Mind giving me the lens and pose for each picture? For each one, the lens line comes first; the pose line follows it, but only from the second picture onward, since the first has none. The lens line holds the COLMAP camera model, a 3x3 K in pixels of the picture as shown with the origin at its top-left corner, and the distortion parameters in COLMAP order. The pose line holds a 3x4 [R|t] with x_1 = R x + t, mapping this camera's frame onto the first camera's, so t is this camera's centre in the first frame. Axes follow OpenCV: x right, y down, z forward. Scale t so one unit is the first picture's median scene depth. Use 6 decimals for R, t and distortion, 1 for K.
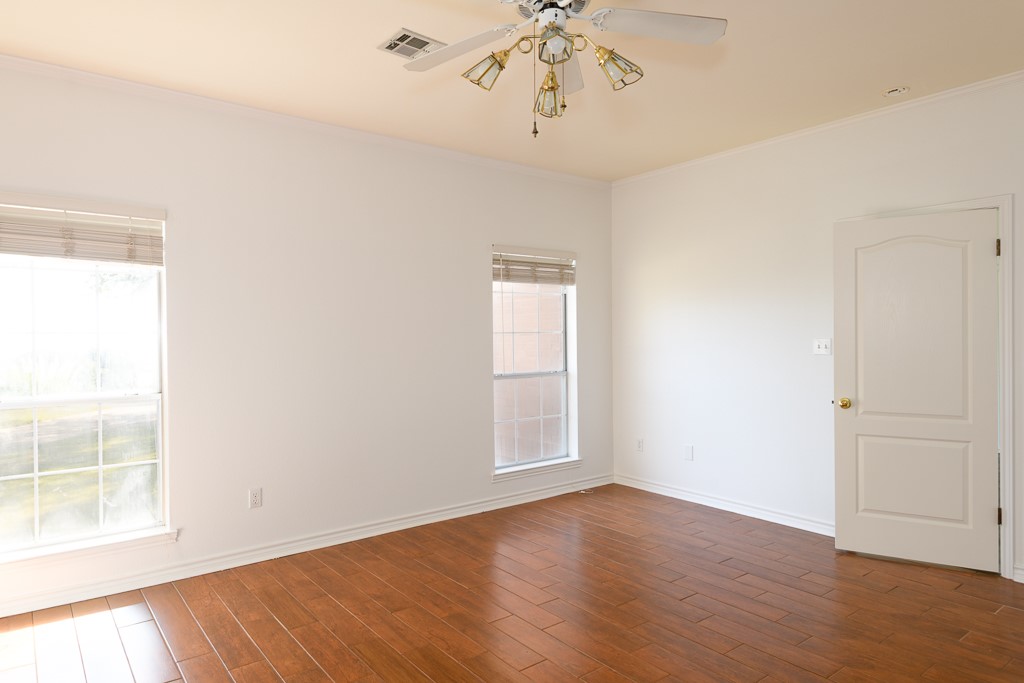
lens RADIAL K [[623.6, 0, 508.7], [0, 623.6, 344.5], [0, 0, 1]] dist [0.006158, -0.000559]
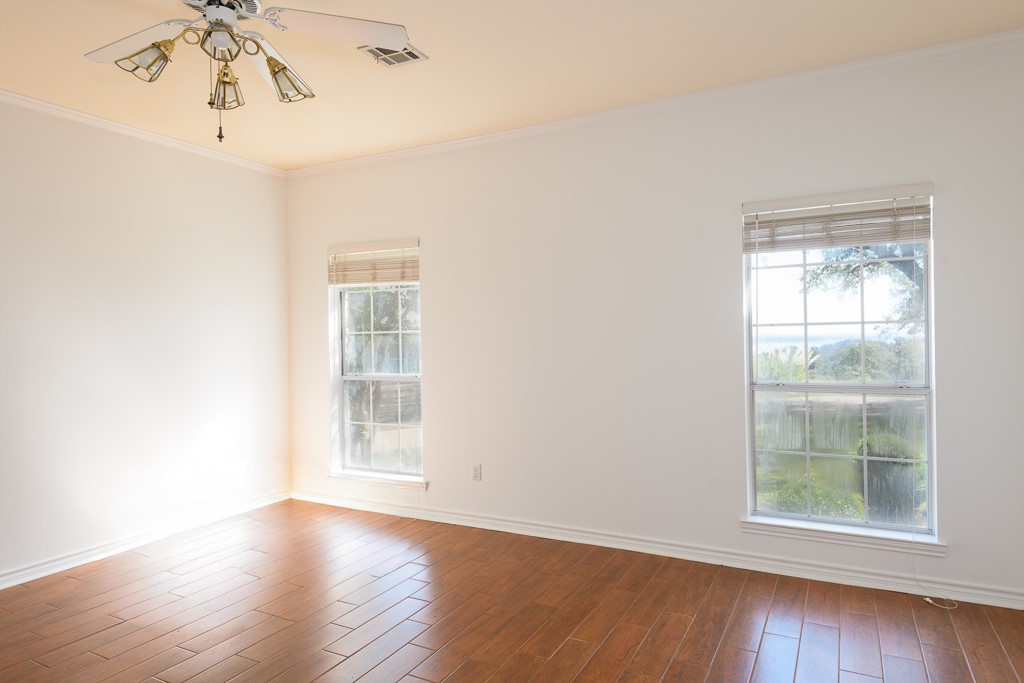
lens RADIAL K [[623.6, 0, 509.0], [0, 623.6, 339.8], [0, 0, 1]] dist [0.006158, -0.000559]
pose [[0.402575, 0.007798, -0.915354, 0.609716], [0.002189, 0.999953, 0.009481, -0.011060], [0.915384, -0.005821, 0.402539, 0.524796]]
